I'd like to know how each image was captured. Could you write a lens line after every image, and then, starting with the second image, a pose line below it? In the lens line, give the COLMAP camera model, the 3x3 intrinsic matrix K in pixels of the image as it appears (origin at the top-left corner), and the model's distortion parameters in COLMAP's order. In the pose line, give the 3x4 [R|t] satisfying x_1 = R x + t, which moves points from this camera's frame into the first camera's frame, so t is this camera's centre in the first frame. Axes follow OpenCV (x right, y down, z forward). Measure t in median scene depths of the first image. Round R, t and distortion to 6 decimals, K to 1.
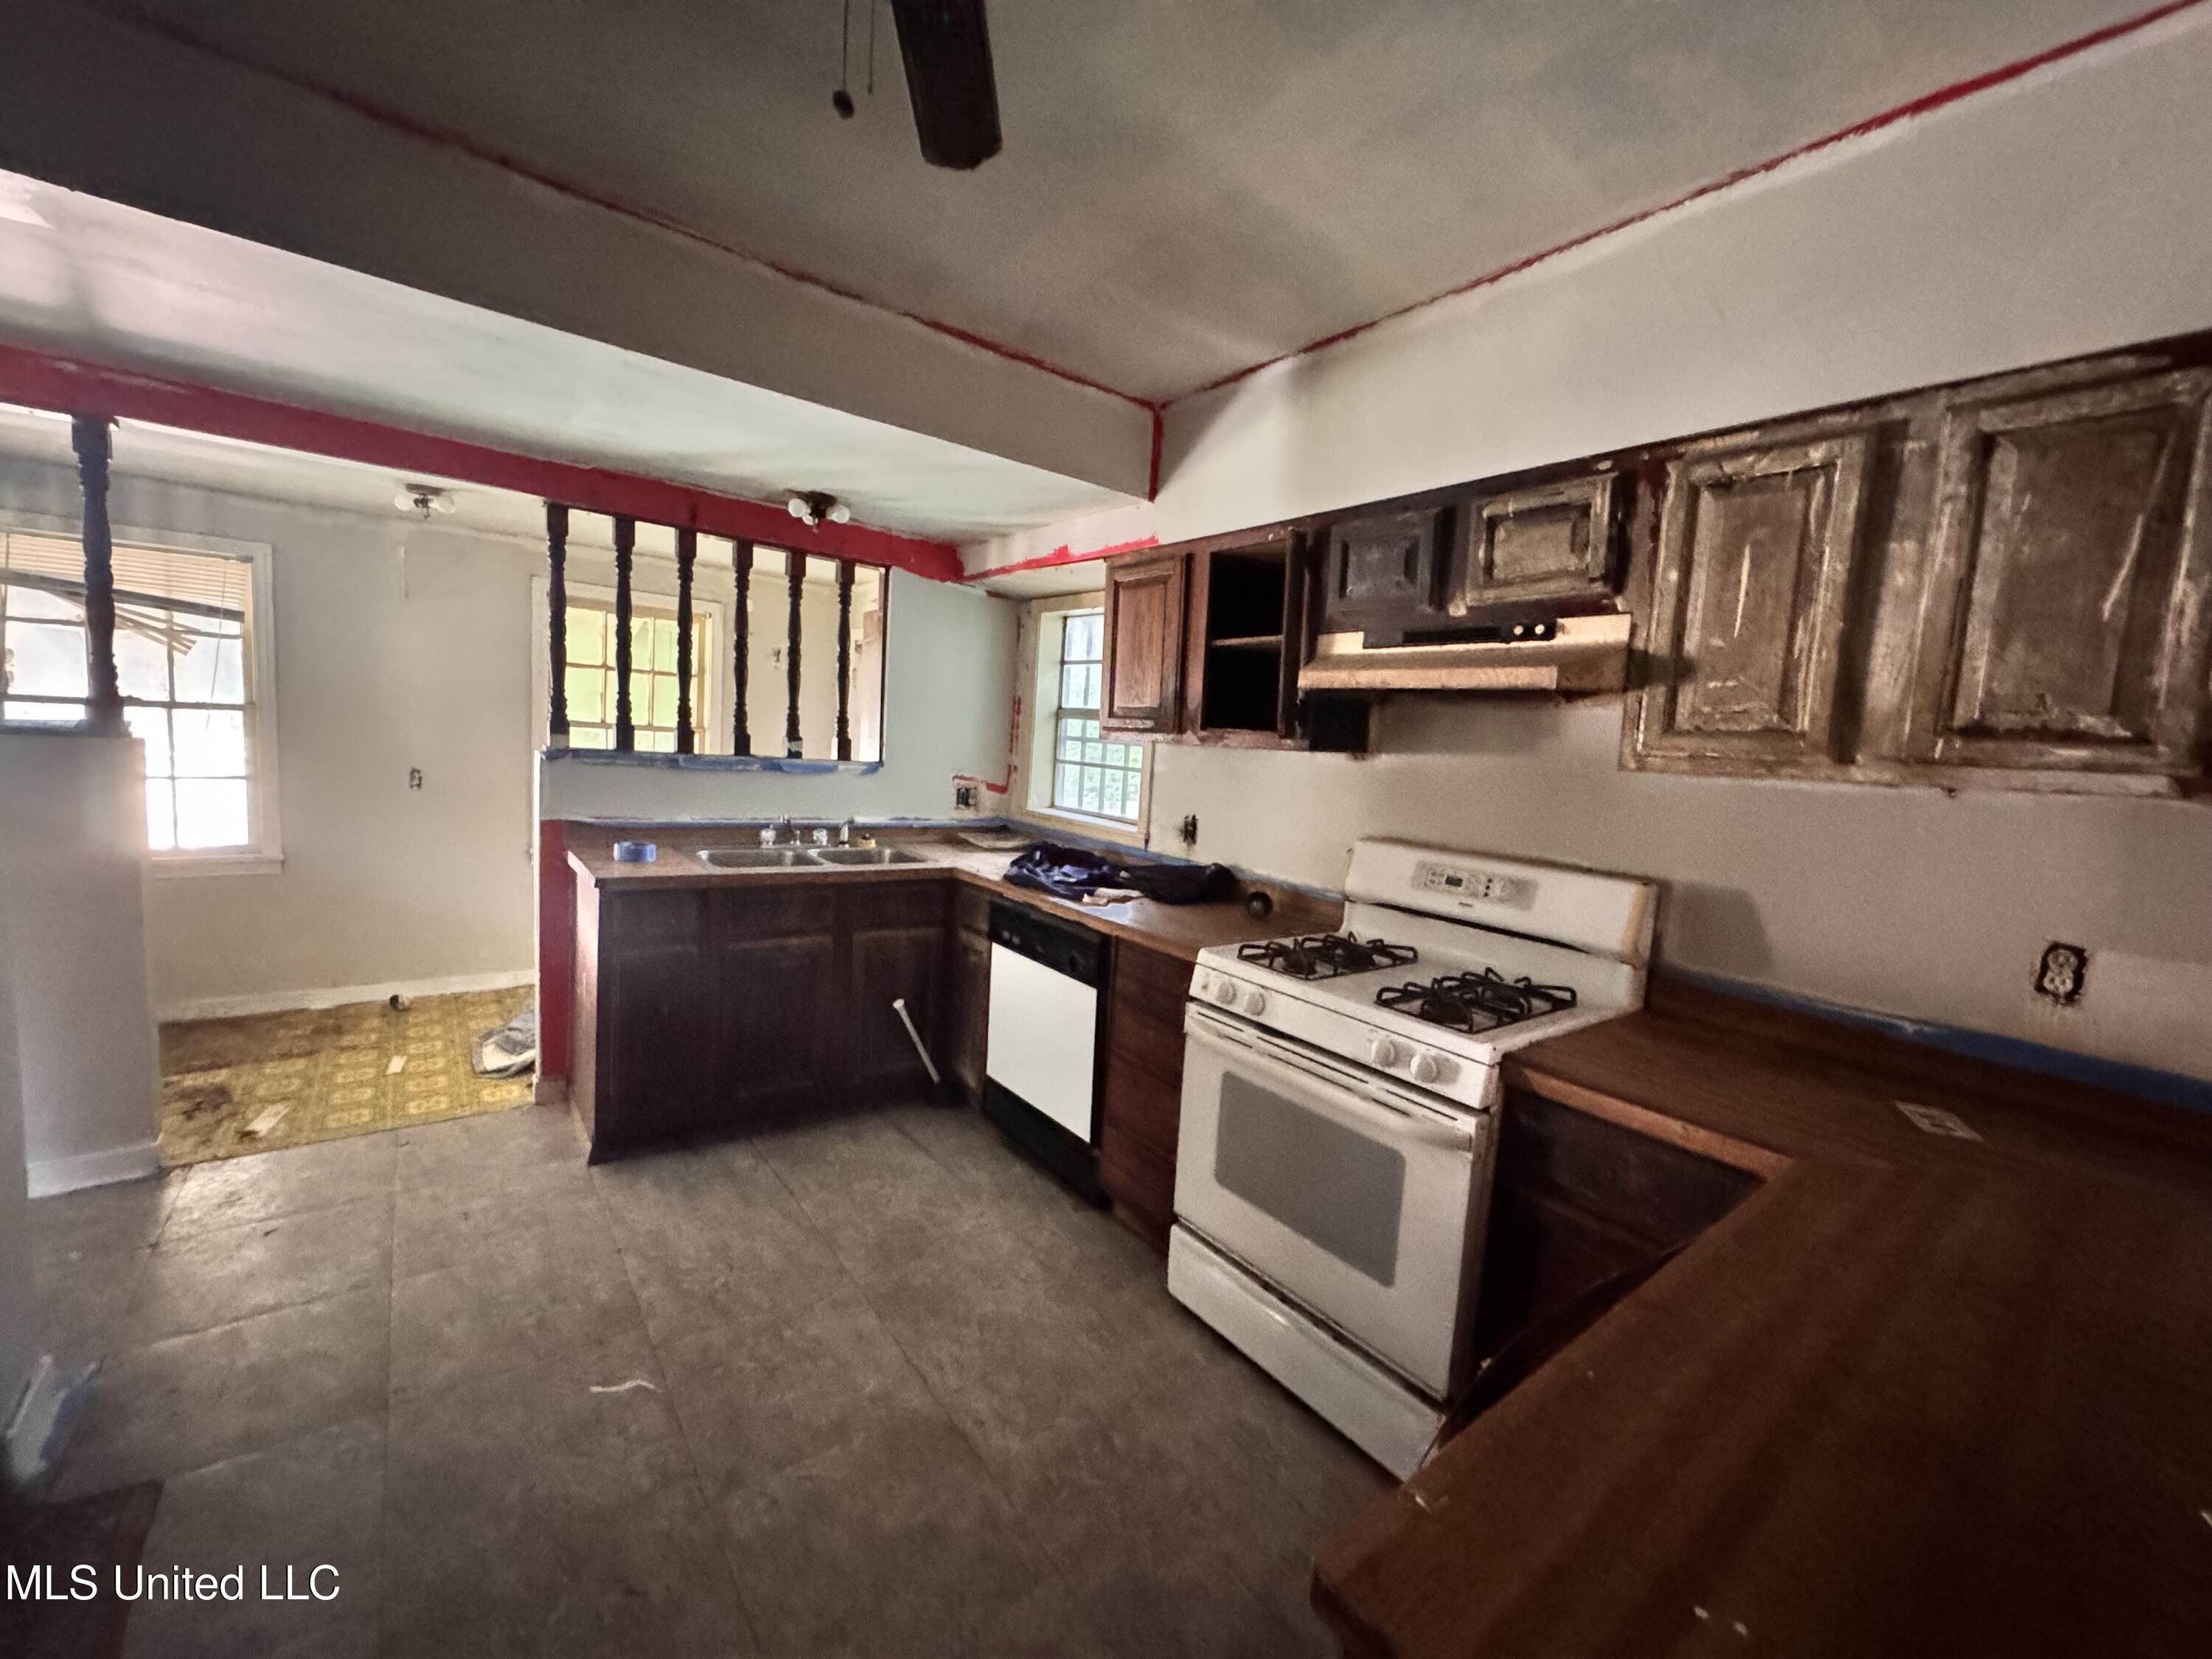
lens RADIAL K [[882.9, 0, 1103.7], [0, 882.9, 826.3], [0, 0, 1]] dist [-0.021036, 0.004703]
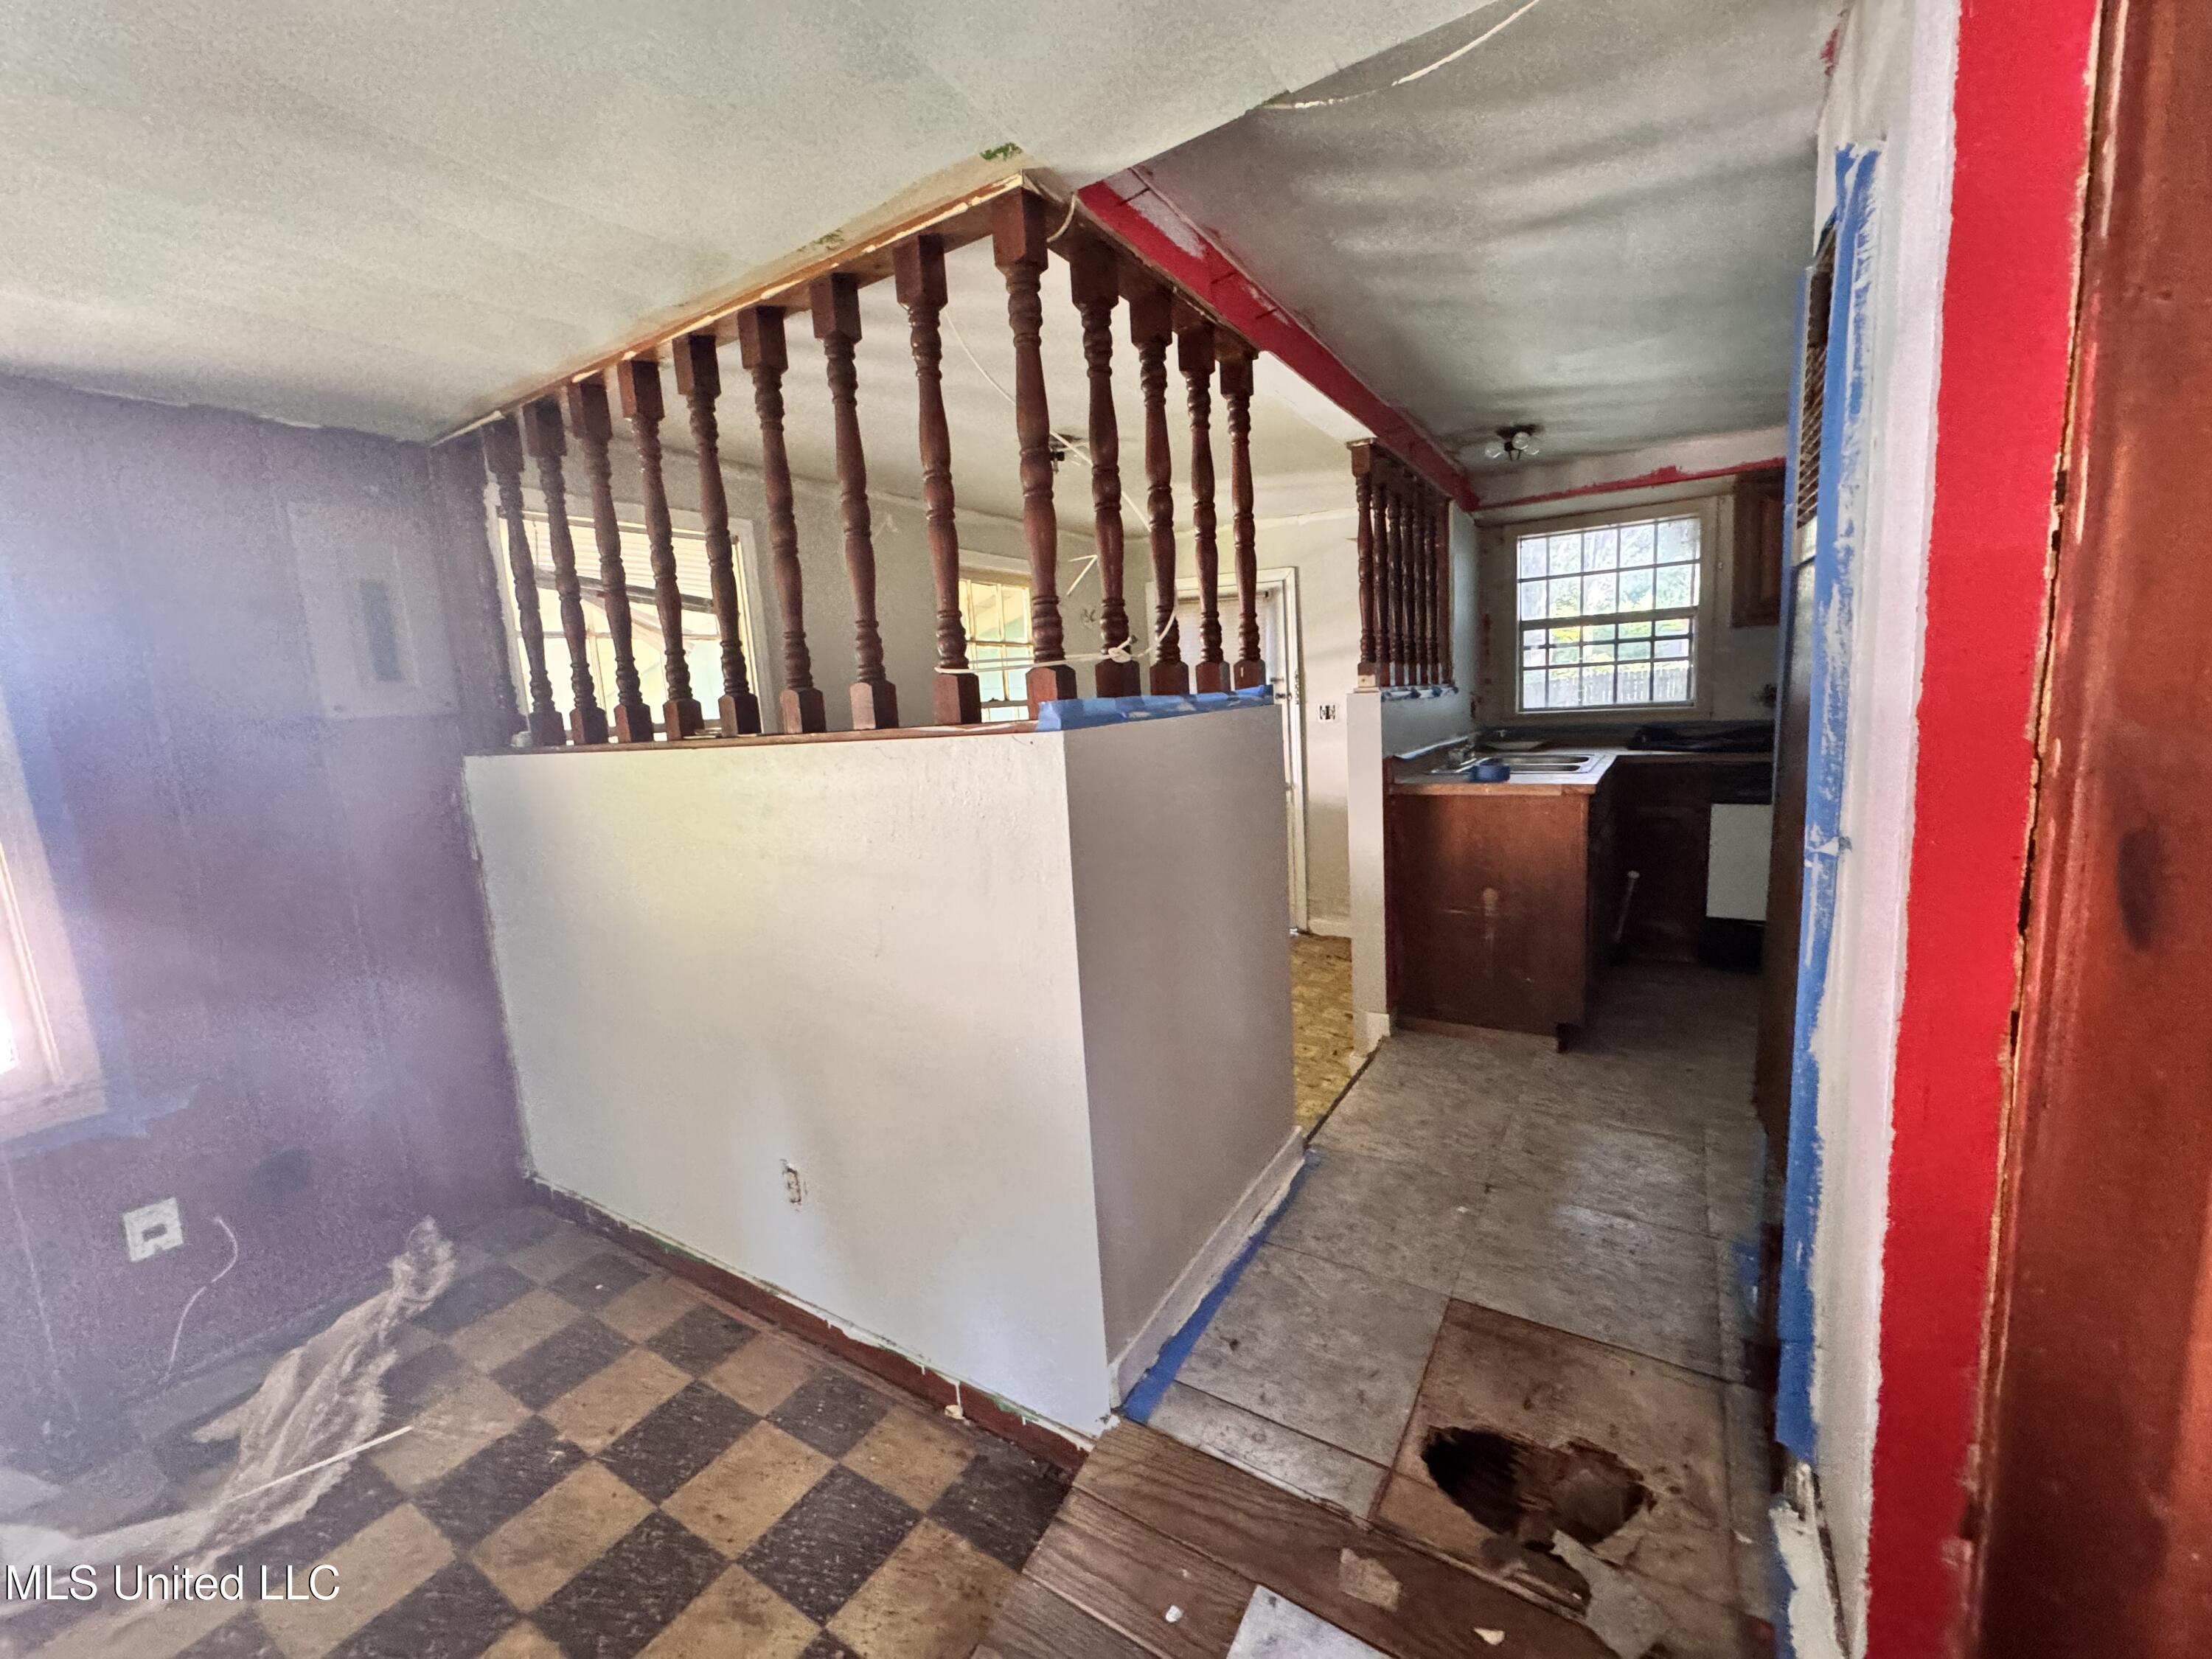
lens RADIAL K [[882.9, 0, 1103.7], [0, 882.9, 826.3], [0, 0, 1]] dist [-0.021036, 0.004703]
pose [[0.929888, -0.178828, 0.321449, -1.142043], [0.163064, 0.983719, 0.075550, -0.057634], [-0.329726, -0.017836, 0.943908, 0.127479]]
